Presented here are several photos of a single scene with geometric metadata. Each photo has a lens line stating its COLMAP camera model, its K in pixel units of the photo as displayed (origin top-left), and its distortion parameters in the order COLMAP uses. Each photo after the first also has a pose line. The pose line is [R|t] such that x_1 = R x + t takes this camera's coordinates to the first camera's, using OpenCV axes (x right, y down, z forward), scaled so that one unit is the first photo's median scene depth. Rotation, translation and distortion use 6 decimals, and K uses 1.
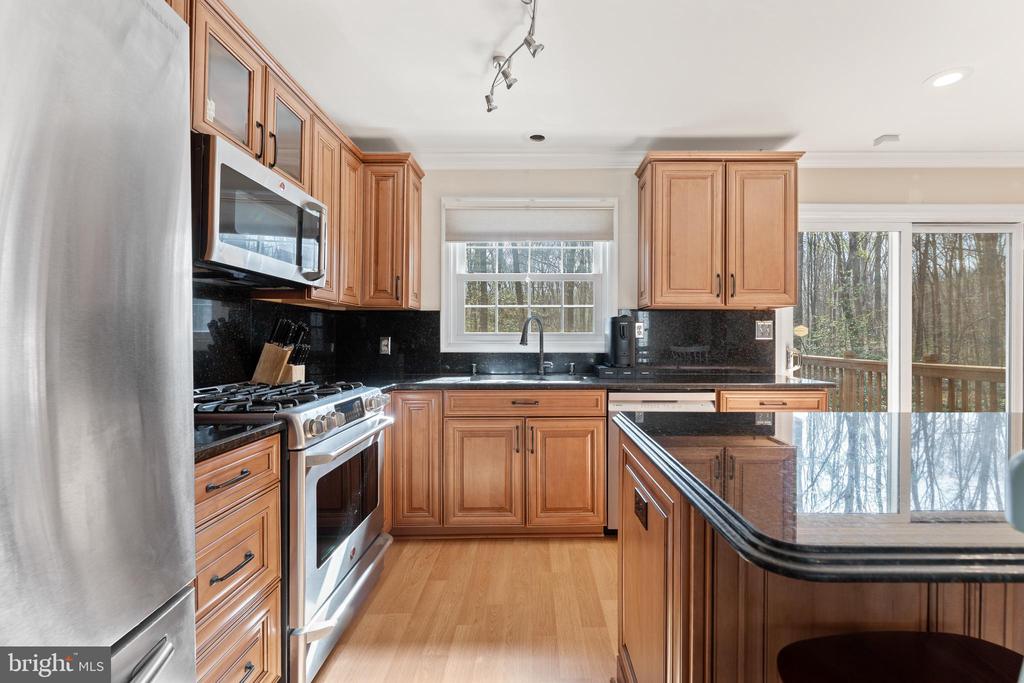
lens RADIAL K [[435.8, 0, 529.9], [0, 435.8, 339.9], [0, 0, 1]] dist [-0.001705, -0.000202]
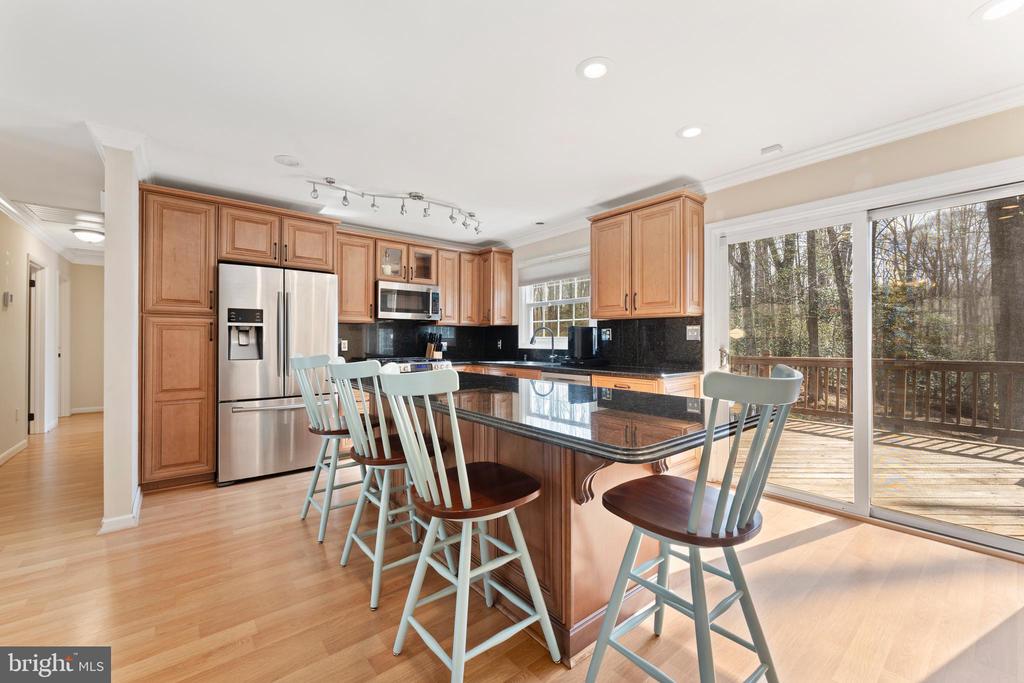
lens RADIAL K [[412.6, 0, 508.4], [0, 412.6, 341.0], [0, 0, 1]] dist [0.001055, -0.000622]
pose [[0.627940, -0.000103, -0.778262, 1.217456], [-0.000022, 1.000000, -0.000150, -0.001564], [0.778262, 0.000112, 0.627940, -0.116510]]
